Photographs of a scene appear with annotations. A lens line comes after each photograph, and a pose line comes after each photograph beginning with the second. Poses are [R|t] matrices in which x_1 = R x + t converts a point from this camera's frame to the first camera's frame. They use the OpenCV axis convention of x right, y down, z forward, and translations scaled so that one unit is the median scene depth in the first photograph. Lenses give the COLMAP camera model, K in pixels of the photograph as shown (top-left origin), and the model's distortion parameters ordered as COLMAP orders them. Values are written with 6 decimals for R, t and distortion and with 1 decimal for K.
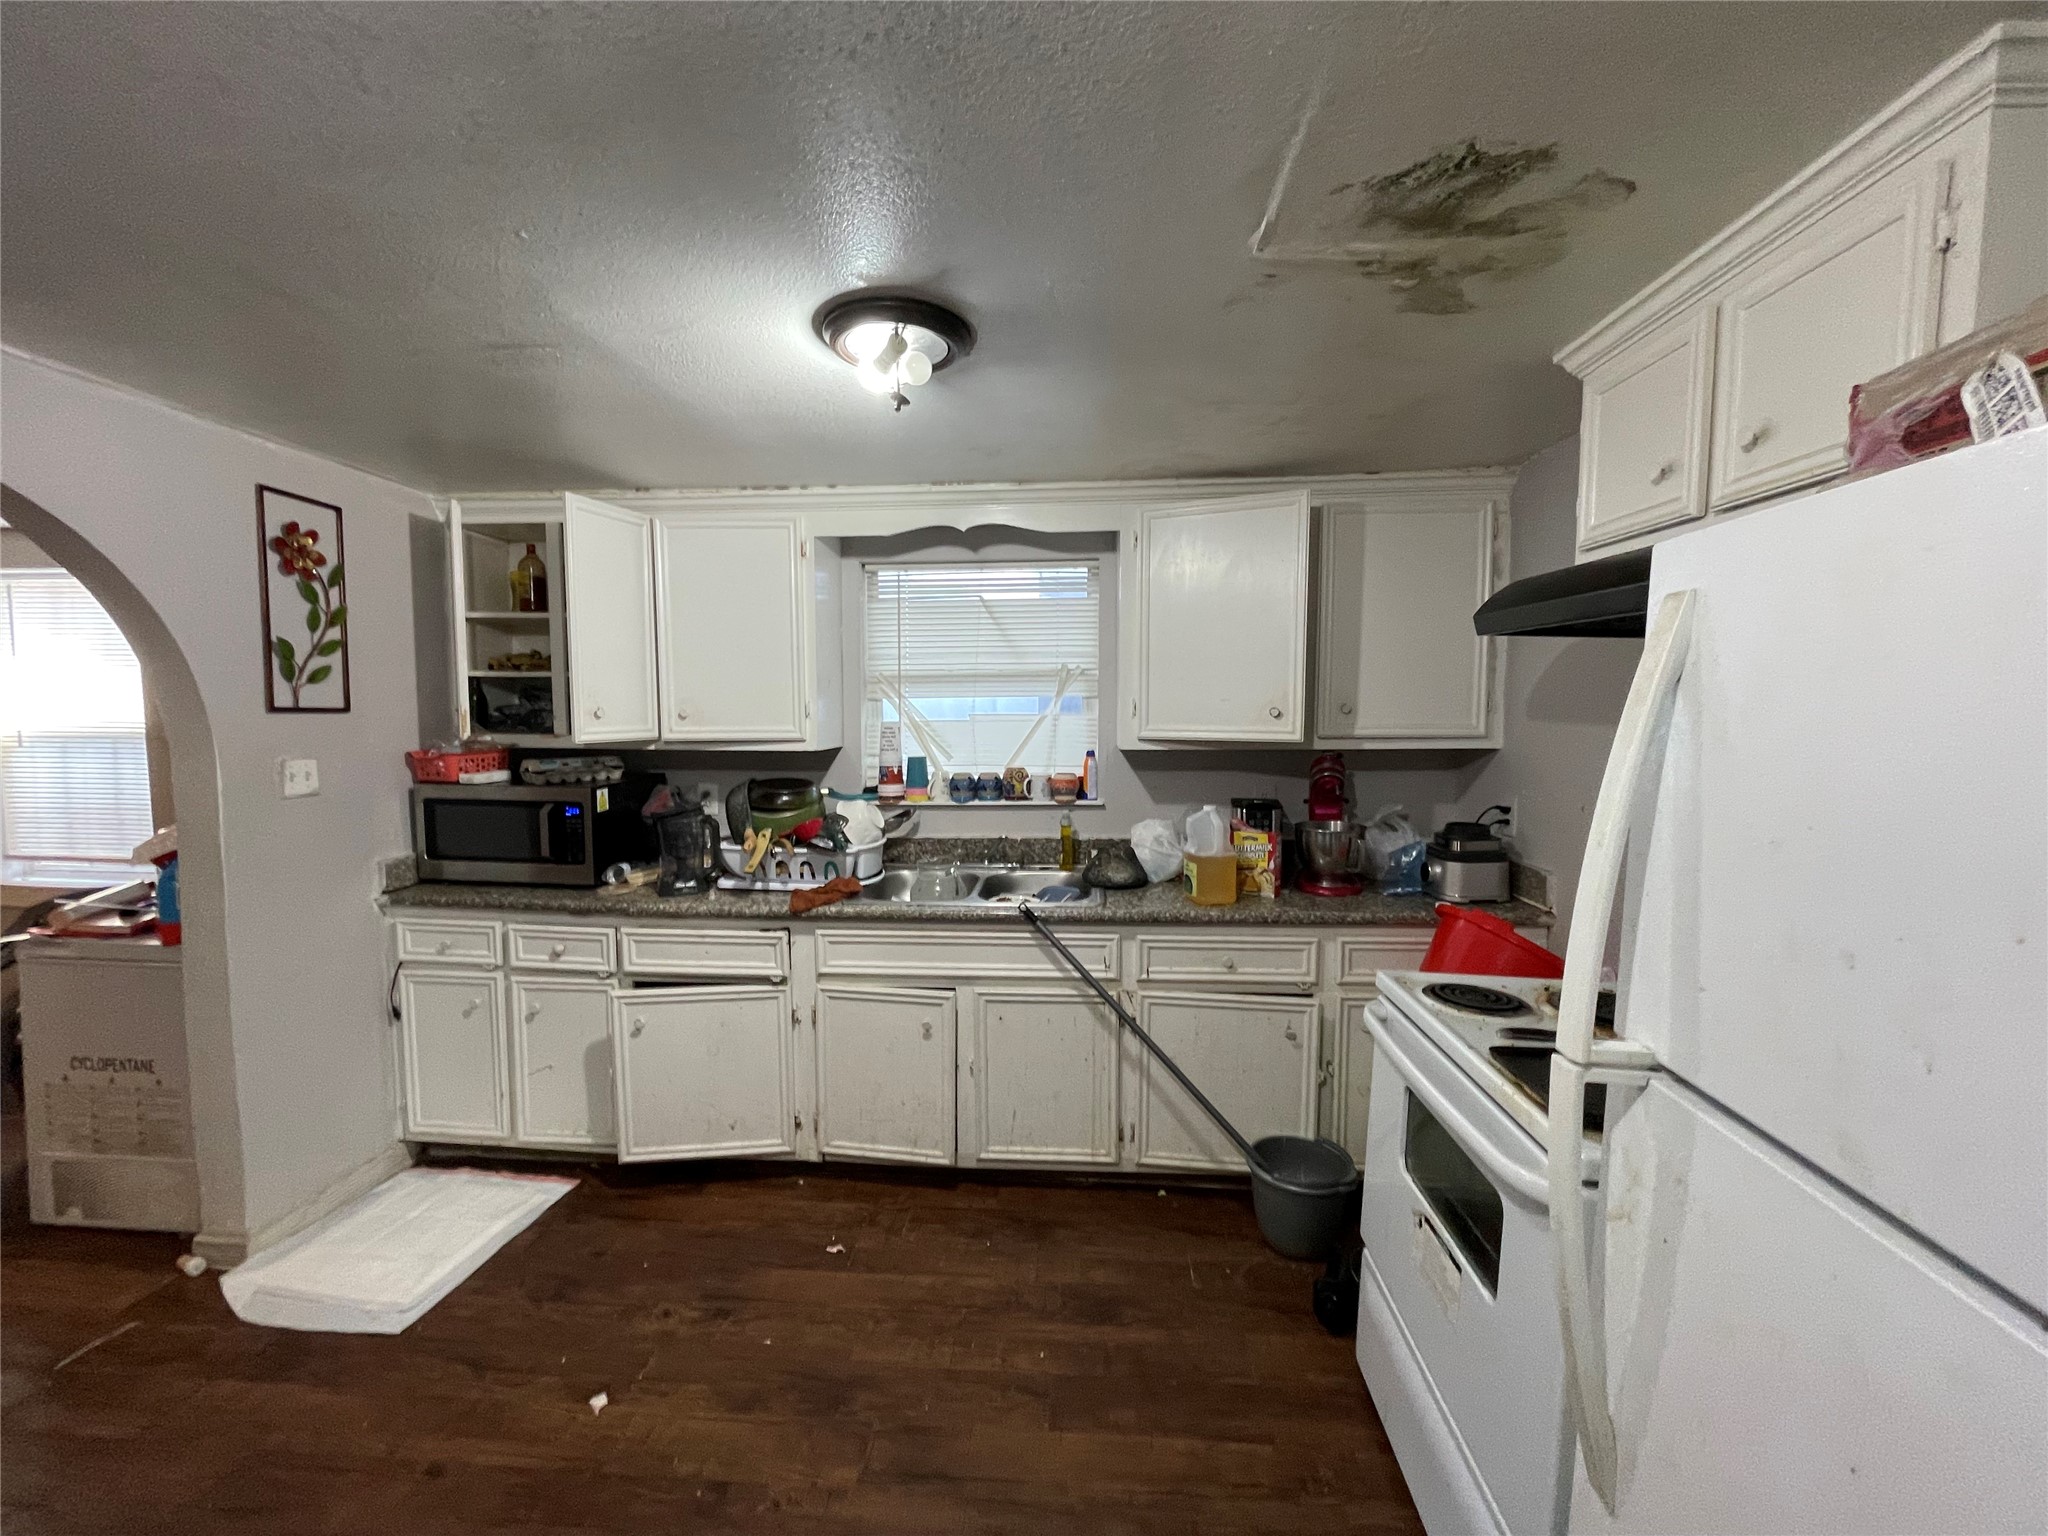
lens RADIAL K [[837.1, 0, 1035.1], [0, 837.1, 769.2], [0, 0, 1]] dist [-0.000428, 0.001103]
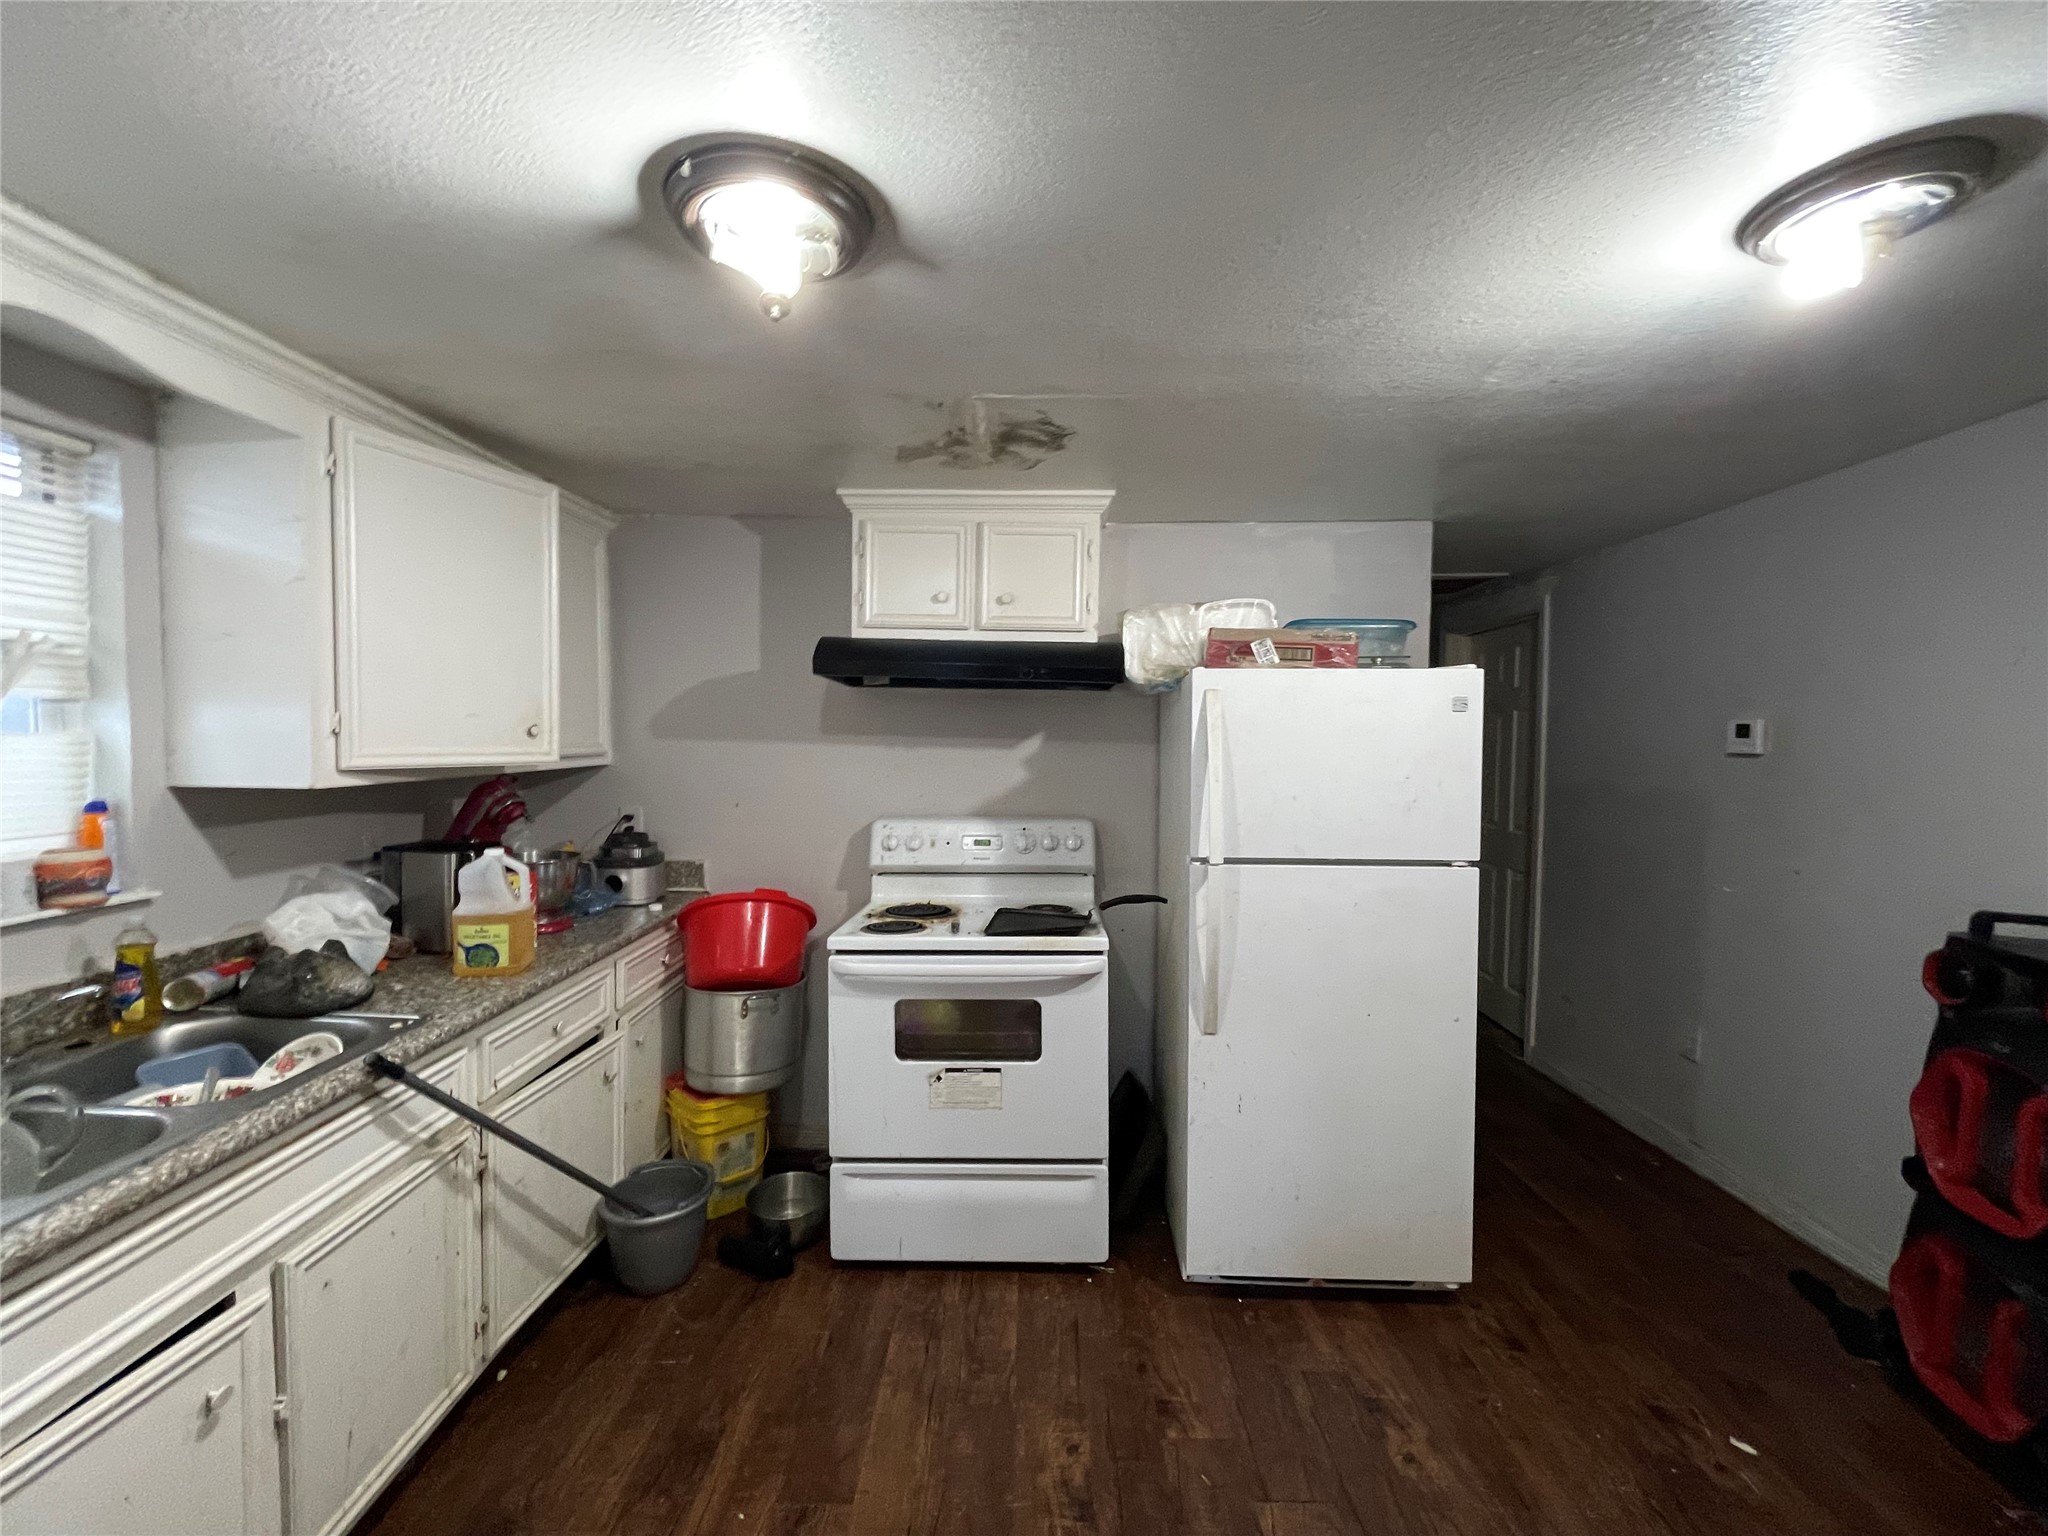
lens RADIAL K [[837.1, 0, 1012.5], [0, 837.1, 769.5], [0, 0, 1]] dist [-0.000428, 0.001103]
pose [[-0.065627, -0.040787, 0.997010, -0.618654], [0.066083, 0.996793, 0.045128, -0.034884], [-0.995654, 0.068847, -0.062721, 0.577021]]
